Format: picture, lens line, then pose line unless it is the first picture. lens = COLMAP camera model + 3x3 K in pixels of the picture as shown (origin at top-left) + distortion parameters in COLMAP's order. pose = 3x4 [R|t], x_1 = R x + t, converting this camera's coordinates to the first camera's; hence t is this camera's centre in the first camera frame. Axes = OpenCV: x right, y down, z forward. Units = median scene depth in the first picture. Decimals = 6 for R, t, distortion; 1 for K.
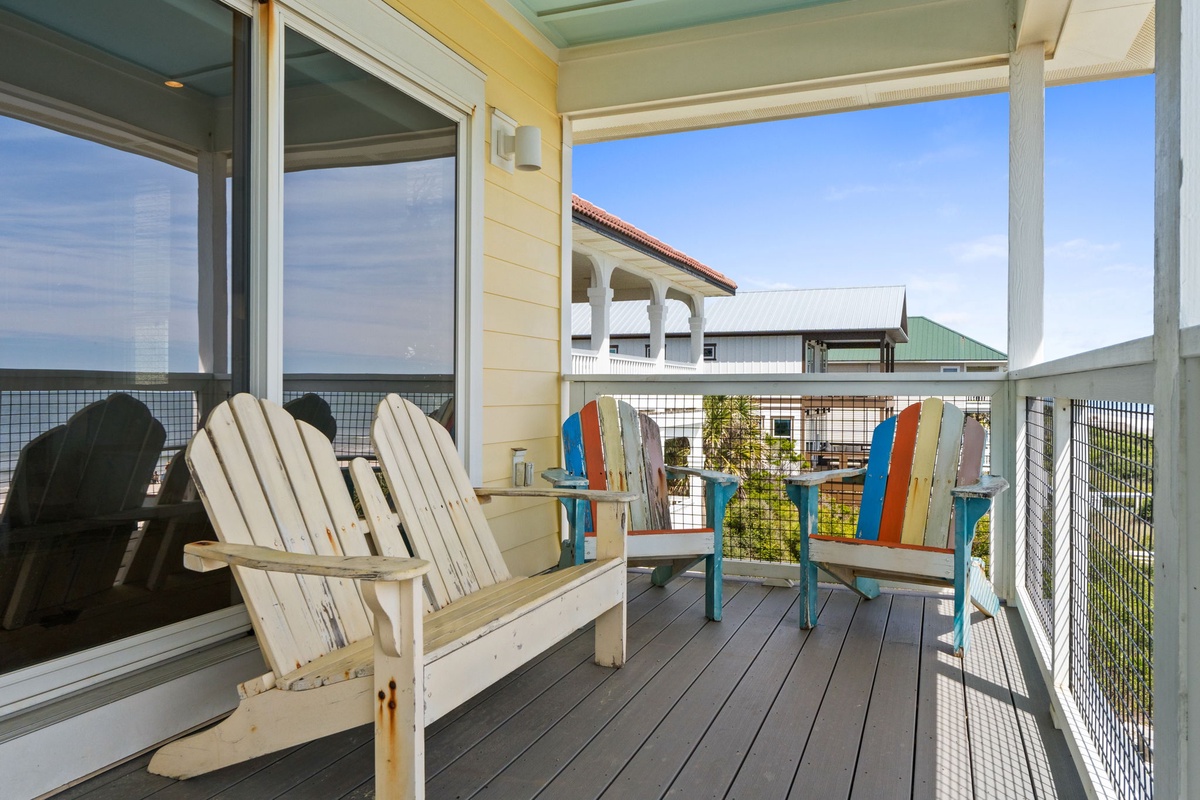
lens RADIAL K [[847.7, 0, 621.0], [0, 847.7, 400.5], [0, 0, 1]] dist [-0.004429, -0.001294]
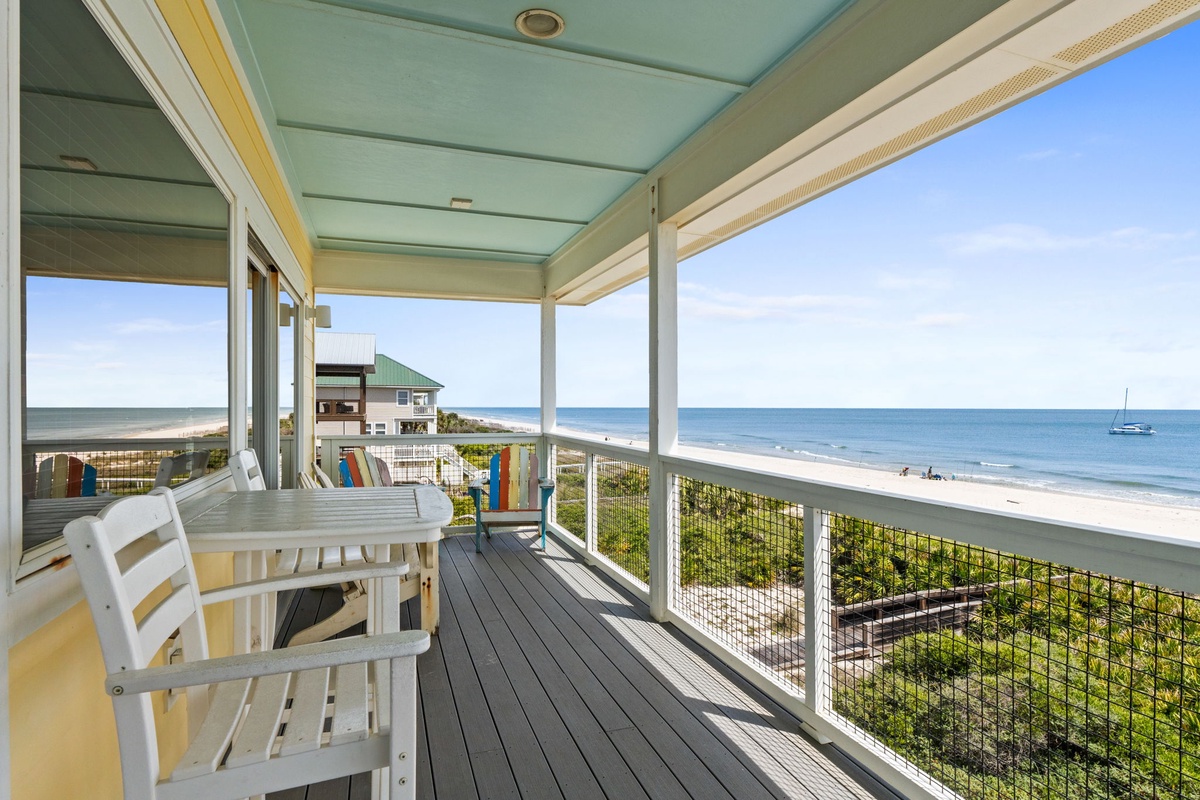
lens RADIAL K [[574.2, 0, 601.9], [0, 574.2, 400.4], [0, 0, 1]] dist [-0.000489, -0.000072]
pose [[0.766531, 0.013487, 0.642065, -0.683272], [0.002200, 0.999718, -0.023626, -0.129448], [-0.642203, 0.019522, 0.766286, -0.522999]]
